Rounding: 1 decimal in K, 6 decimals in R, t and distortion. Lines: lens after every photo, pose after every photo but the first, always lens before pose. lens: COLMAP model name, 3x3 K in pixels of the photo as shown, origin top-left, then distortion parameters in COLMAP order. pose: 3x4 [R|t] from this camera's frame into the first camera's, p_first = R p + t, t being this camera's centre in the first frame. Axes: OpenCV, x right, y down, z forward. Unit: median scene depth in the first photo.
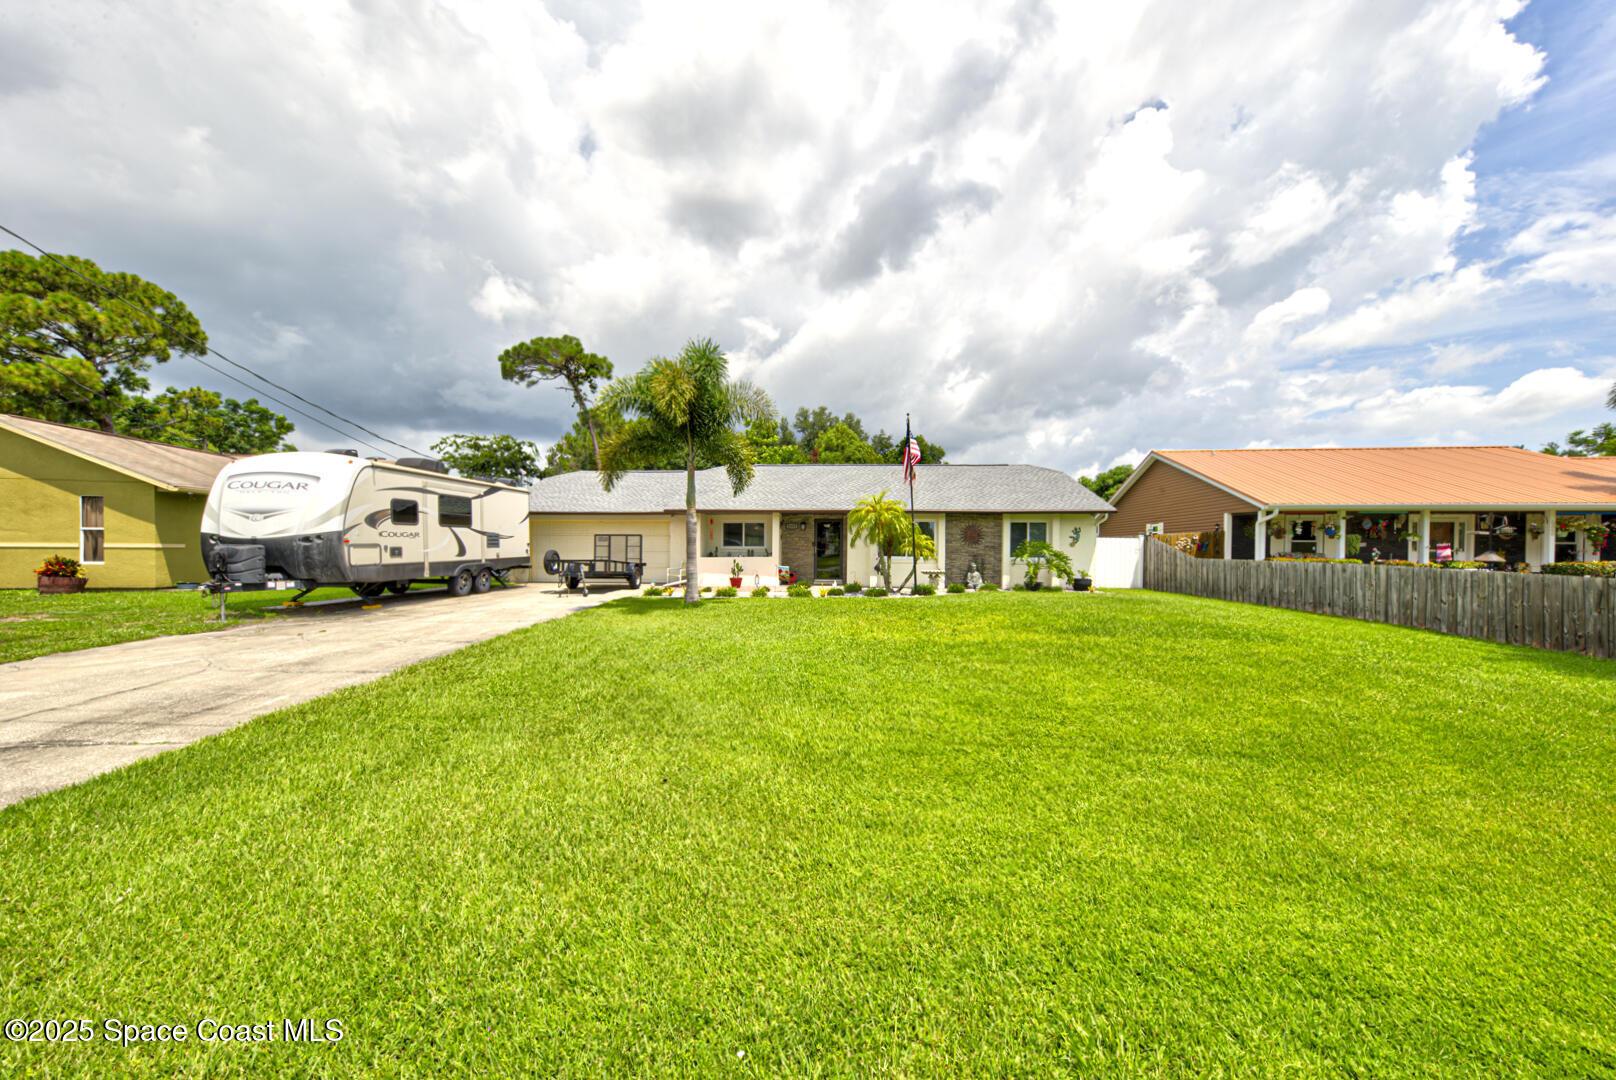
lens RADIAL K [[553.5, 0, 803.2], [0, 553.5, 550.9], [0, 0, 1]] dist [0.018048, -0.003781]
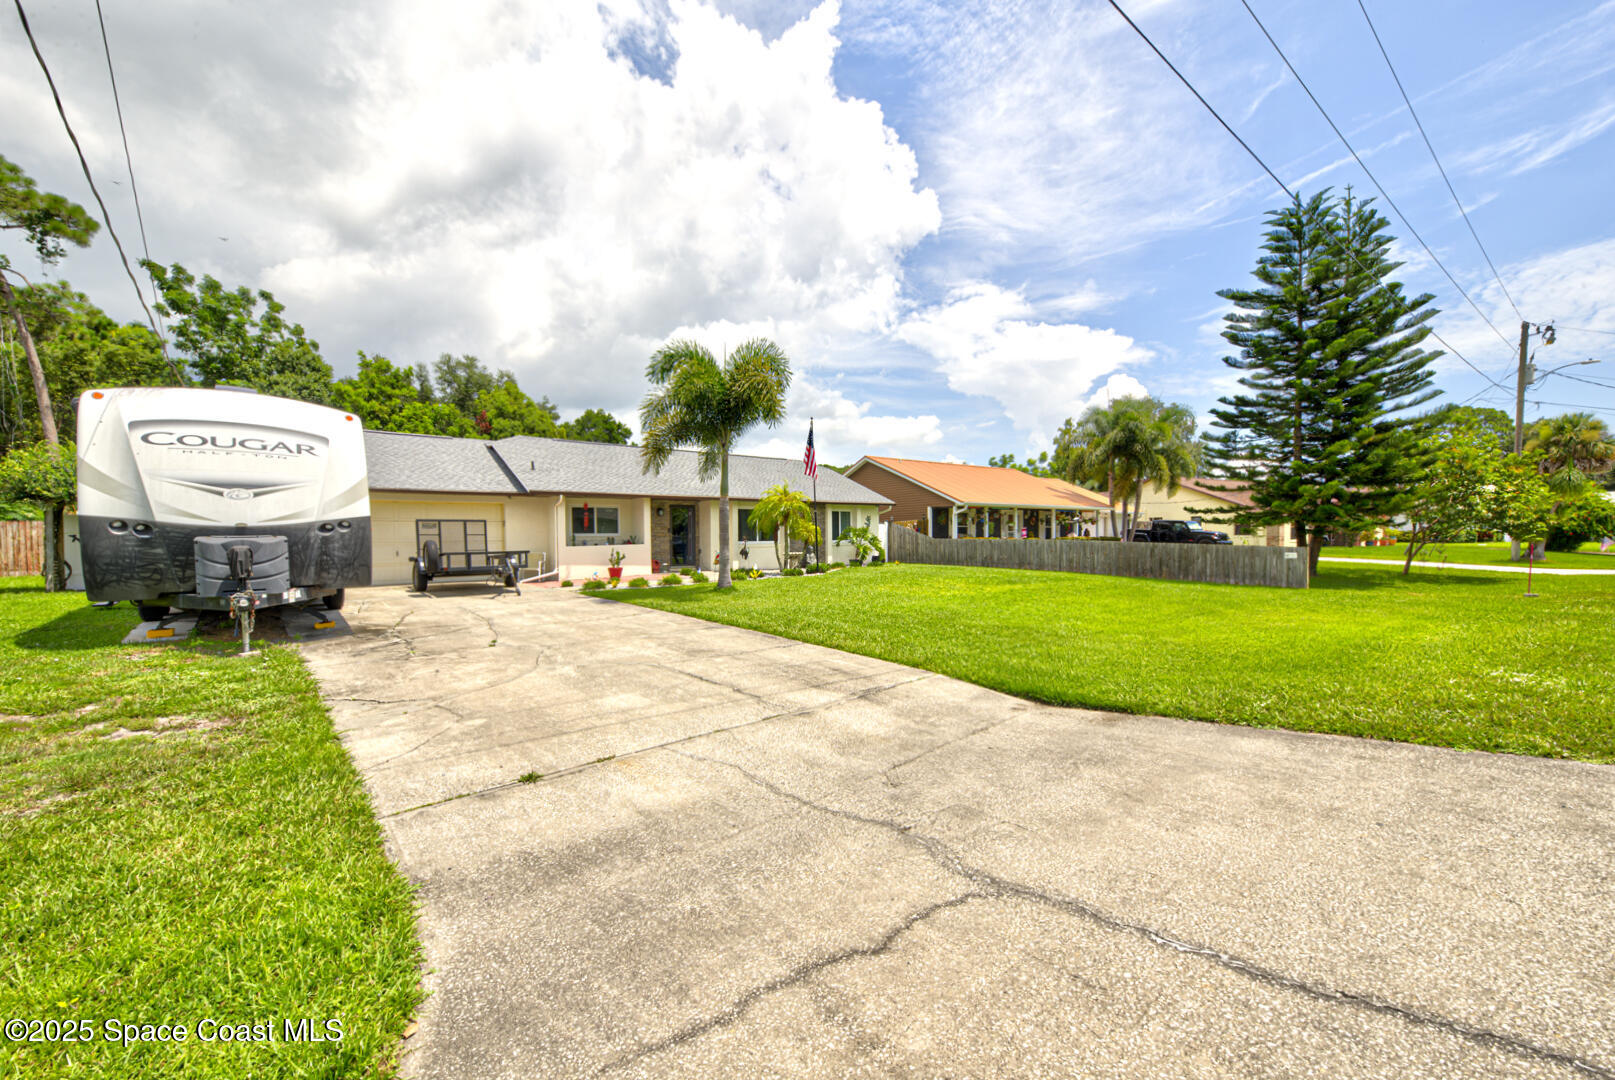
lens RADIAL K [[632.3, 0, 804.0], [0, 632.3, 549.1], [0, 0, 1]] dist [0.012267, -0.000177]
pose [[0.748685, -0.026520, 0.662395, -0.578177], [0.014788, 0.999619, 0.023307, -0.002154], [-0.662761, -0.007655, 0.748792, 0.012341]]
